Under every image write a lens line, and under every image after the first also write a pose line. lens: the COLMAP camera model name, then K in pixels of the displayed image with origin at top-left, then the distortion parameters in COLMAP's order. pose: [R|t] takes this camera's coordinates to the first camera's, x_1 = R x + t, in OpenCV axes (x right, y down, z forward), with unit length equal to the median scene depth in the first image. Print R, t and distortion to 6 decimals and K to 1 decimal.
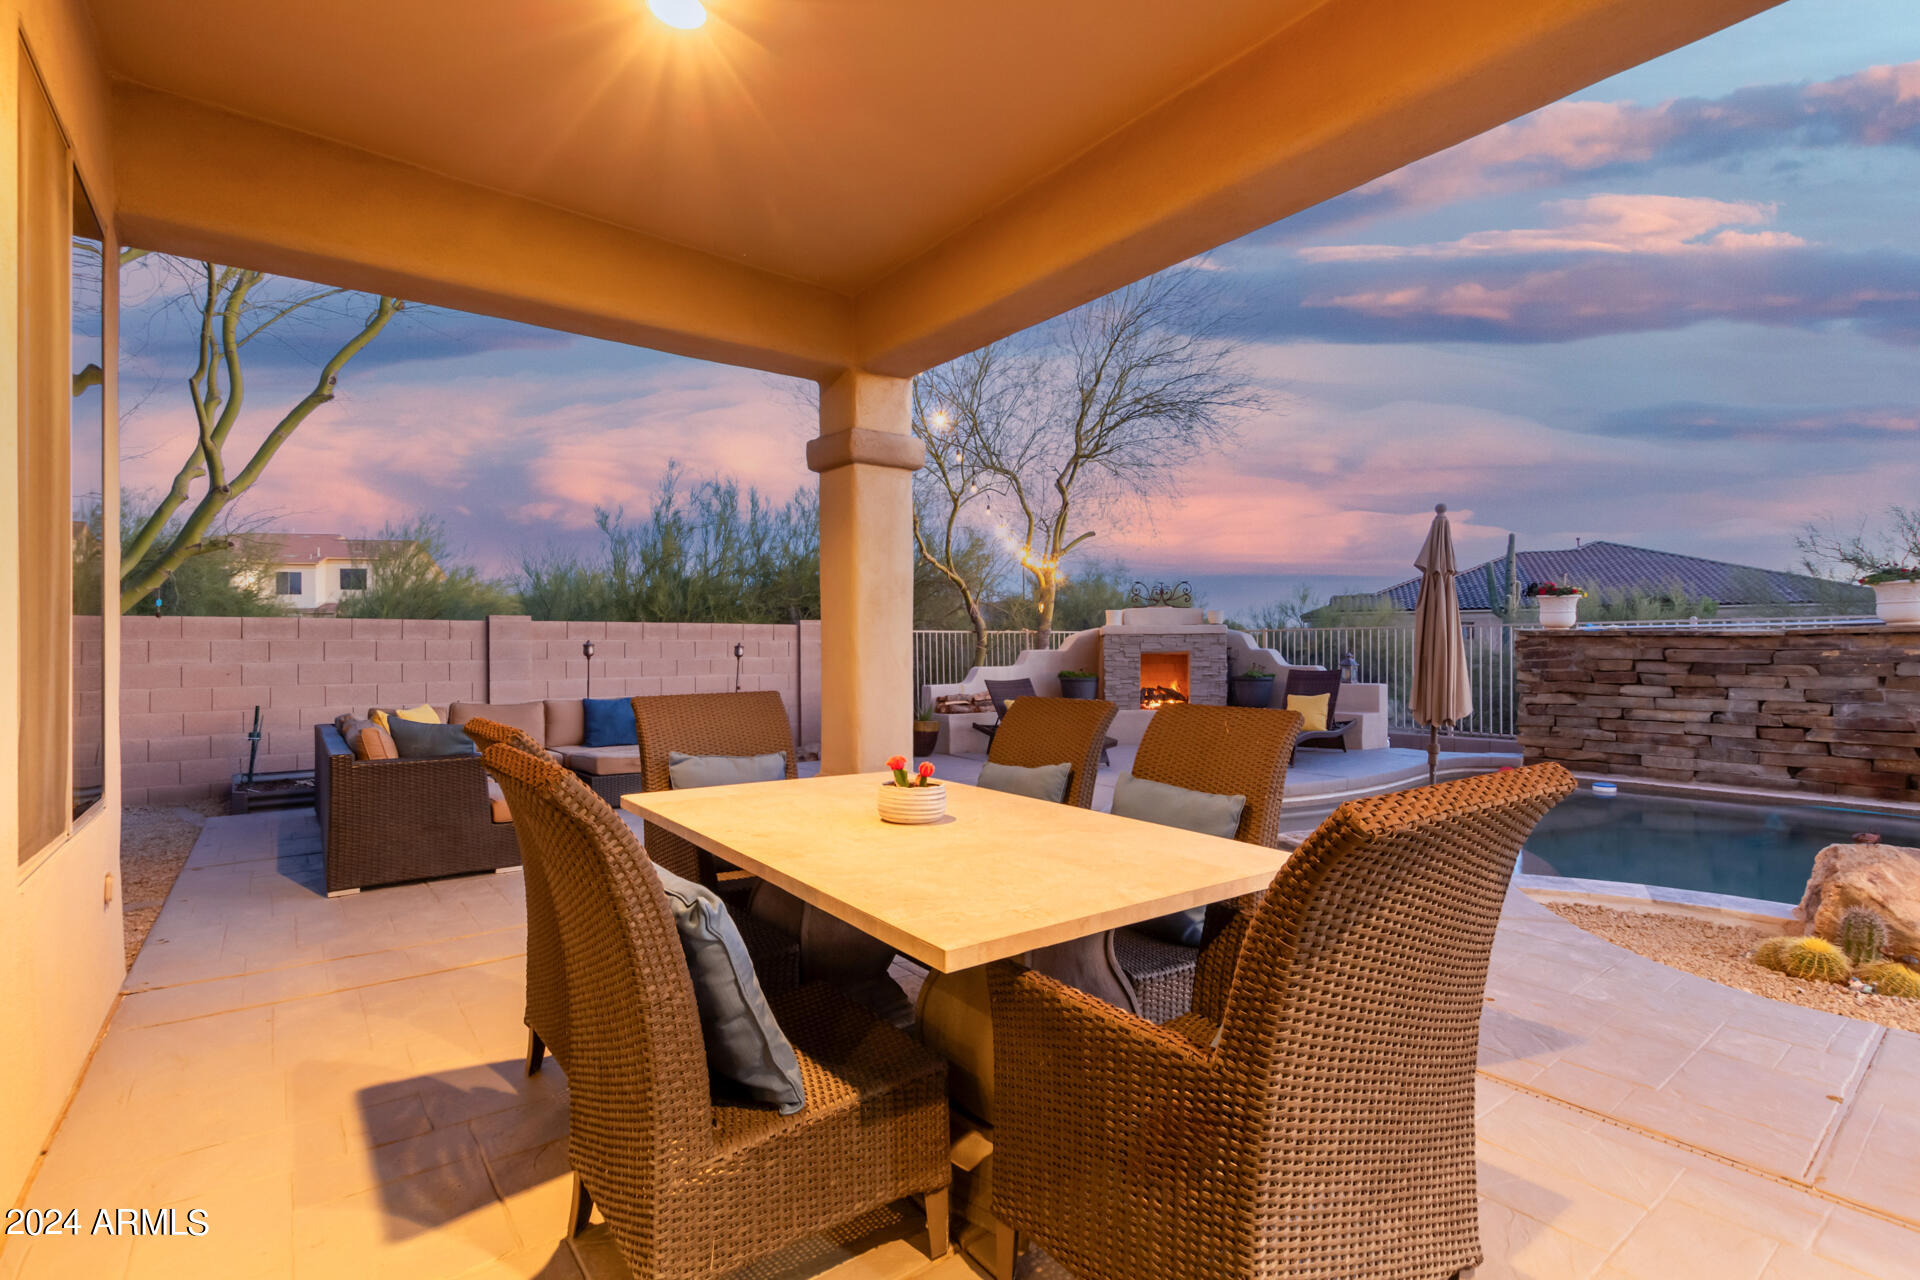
lens RADIAL K [[904.6, 0, 952.1], [0, 904.6, 641.0], [0, 0, 1]] dist [0.001357, 0.000265]
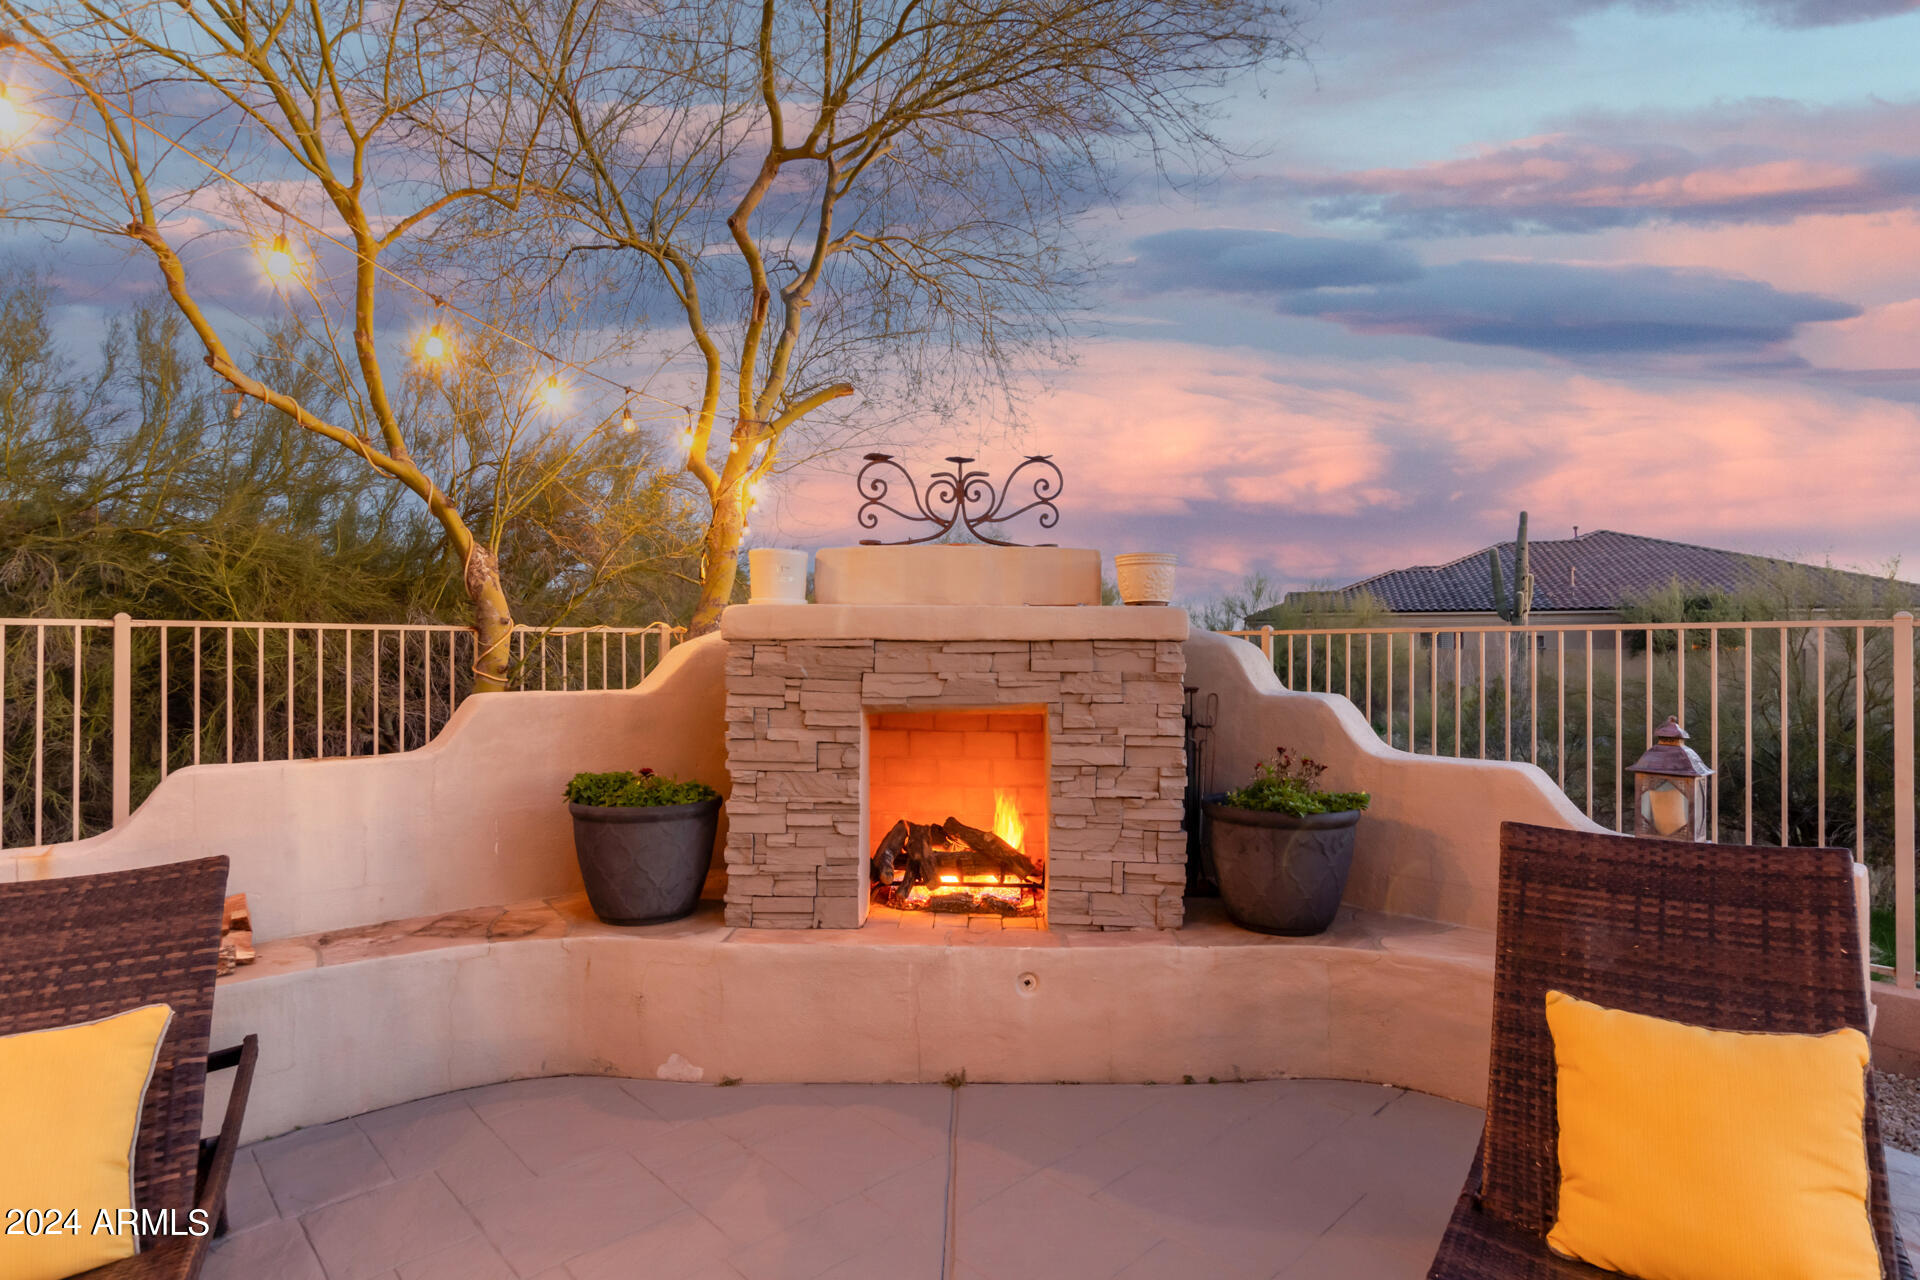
lens RADIAL K [[904.6, 0, 955.6], [0, 904.6, 646.4], [0, 0, 1]] dist [0.001357, 0.000265]
pose [[0.996707, 0.008501, 0.080635, 0.212168], [-0.008687, 0.999960, 0.001962, -0.006188], [-0.080616, -0.002656, 0.996742, 0.730785]]
